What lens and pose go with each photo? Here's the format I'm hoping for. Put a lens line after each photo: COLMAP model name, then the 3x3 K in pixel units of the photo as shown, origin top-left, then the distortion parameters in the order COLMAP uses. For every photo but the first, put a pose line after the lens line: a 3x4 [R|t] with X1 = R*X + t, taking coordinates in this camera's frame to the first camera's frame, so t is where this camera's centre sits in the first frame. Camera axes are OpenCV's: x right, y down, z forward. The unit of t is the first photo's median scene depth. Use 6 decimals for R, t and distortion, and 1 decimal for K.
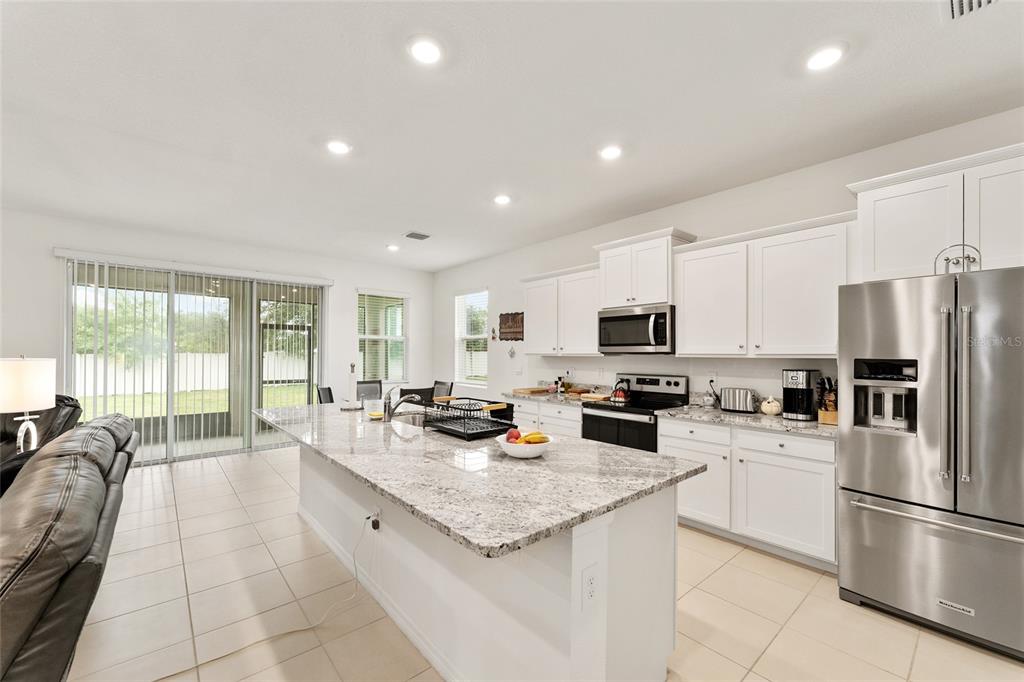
lens RADIAL K [[411.0, 0, 514.9], [0, 411.0, 349.8], [0, 0, 1]] dist [0.000153, -0.000250]
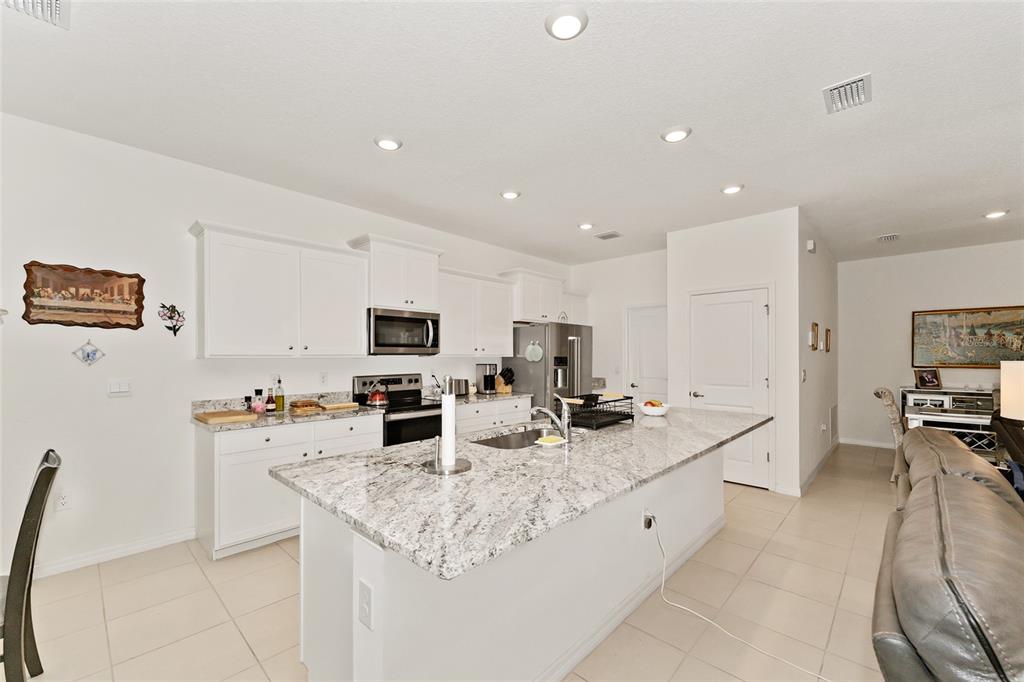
lens RADIAL K [[411.0, 0, 506.7], [0, 411.0, 355.5], [0, 0, 1]] dist [0.000153, -0.000250]
pose [[-0.092216, -0.003201, 0.995734, -0.578095], [-0.008443, 0.999961, 0.002432, 0.005139], [-0.995703, -0.008183, -0.092240, 0.636090]]
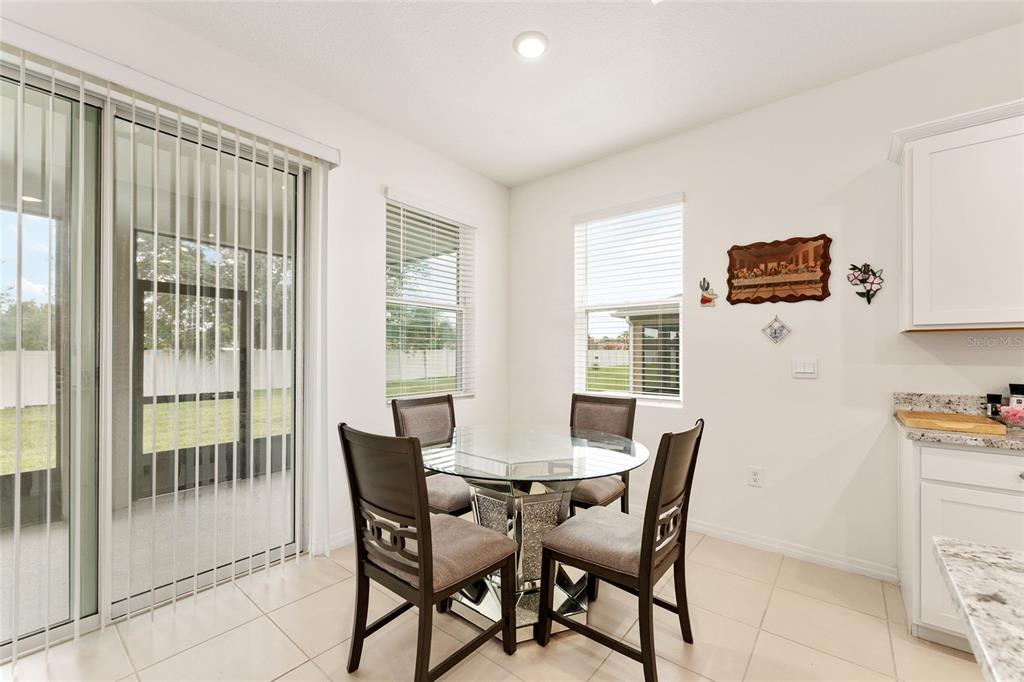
lens RADIAL K [[411.0, 0, 521.8], [0, 411.0, 352.3], [0, 0, 1]] dist [0.000153, -0.000250]
pose [[0.983569, -0.004446, 0.180480, -0.402056], [0.003291, 0.999972, 0.006698, 0.030707], [-0.180504, -0.005994, 0.983556, 0.682537]]
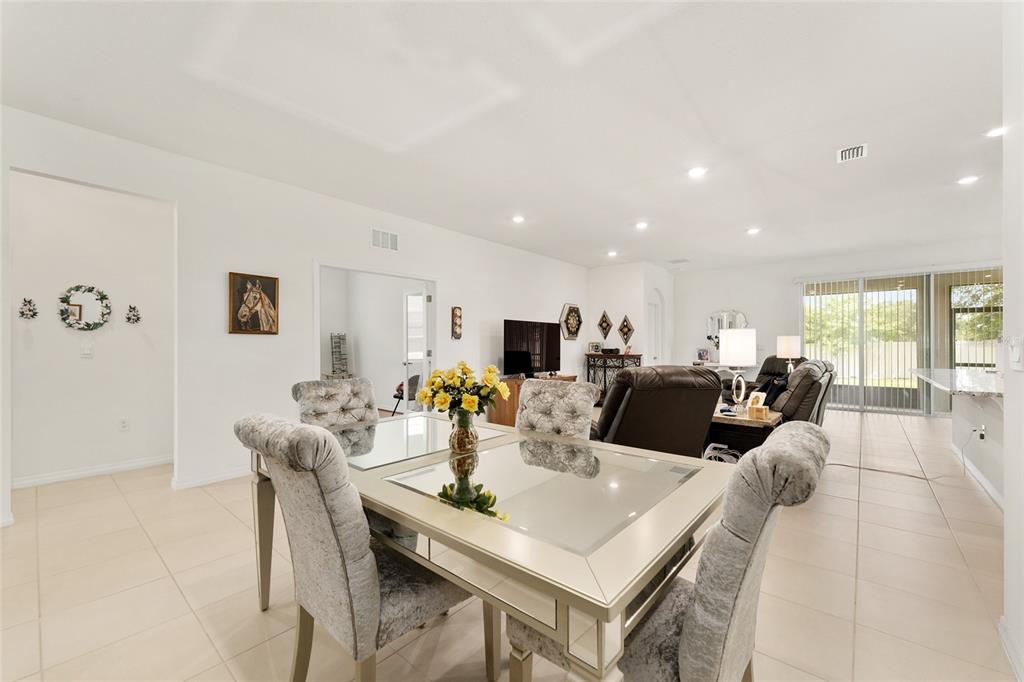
lens RADIAL K [[411.0, 0, 505.8], [0, 411.0, 346.5], [0, 0, 1]] dist [0.000153, -0.000250]
pose [[0.134397, -0.003223, -0.990922, 0.427347], [0.011426, 0.999933, -0.001703, 0.034676], [0.990862, -0.011093, 0.134425, -0.432414]]
